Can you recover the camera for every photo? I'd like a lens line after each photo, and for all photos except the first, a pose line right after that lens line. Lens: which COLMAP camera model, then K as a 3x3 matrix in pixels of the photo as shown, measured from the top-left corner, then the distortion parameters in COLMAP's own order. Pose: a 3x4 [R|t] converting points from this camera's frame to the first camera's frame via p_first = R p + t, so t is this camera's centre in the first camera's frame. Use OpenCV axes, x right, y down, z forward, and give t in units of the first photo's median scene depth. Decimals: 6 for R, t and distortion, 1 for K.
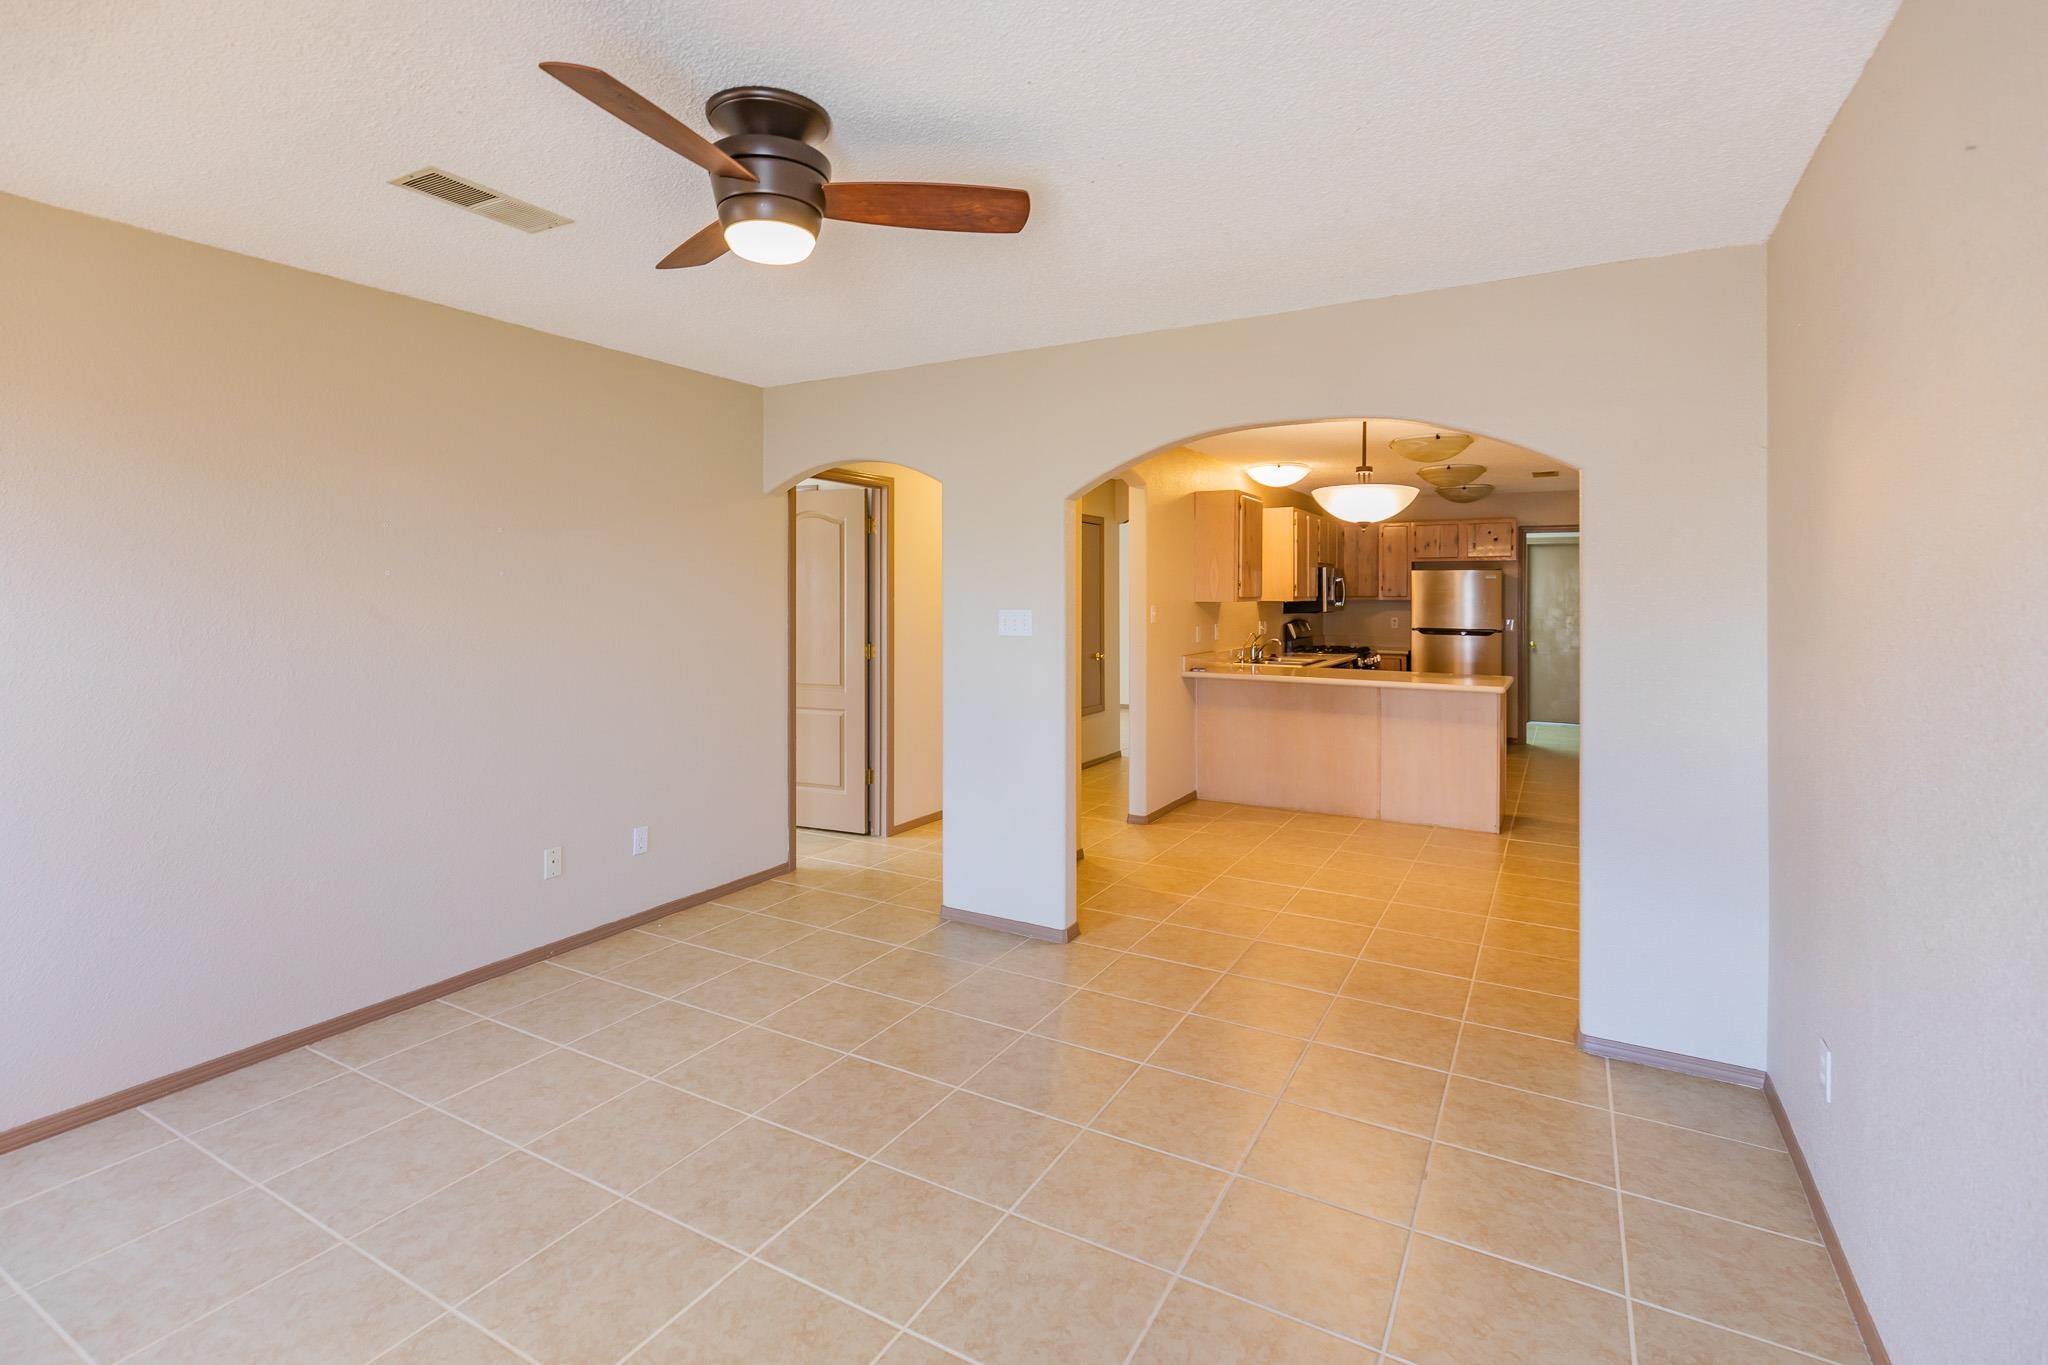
lens RADIAL K [[949.3, 0, 1042.7], [0, 949.3, 605.7], [0, 0, 1]] dist [0.007351, -0.000999]
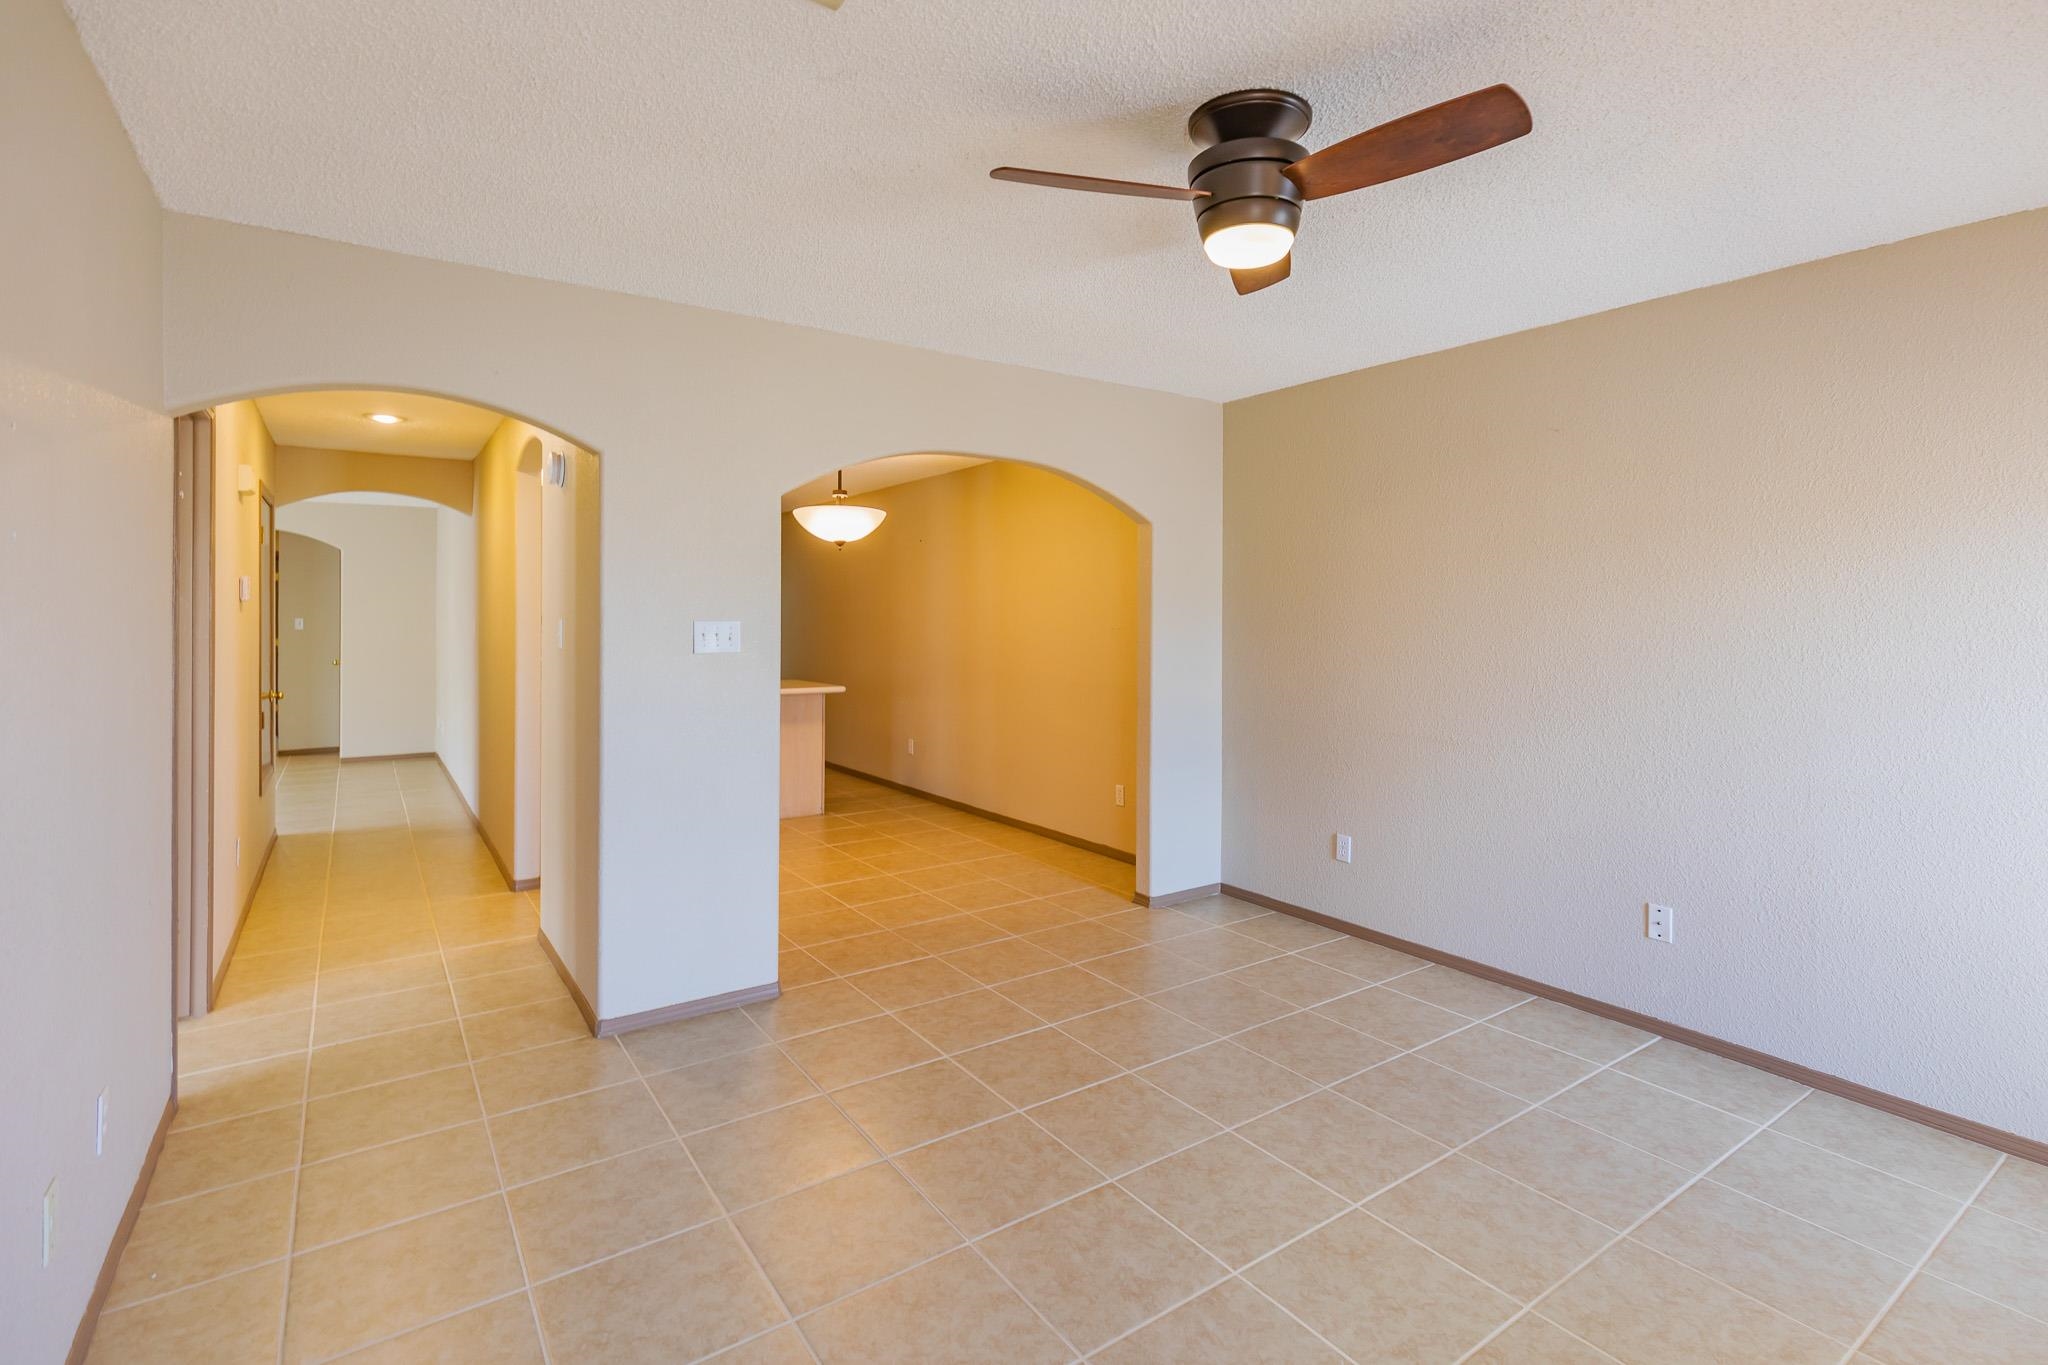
lens RADIAL K [[949.3, 0, 1022.4], [0, 949.3, 593.3], [0, 0, 1]] dist [0.007351, -0.000999]
pose [[0.438630, 0.018330, 0.898481, -0.411783], [0.004986, 0.999727, -0.022830, -0.000075], [-0.898654, 0.014493, 0.438419, 0.238376]]
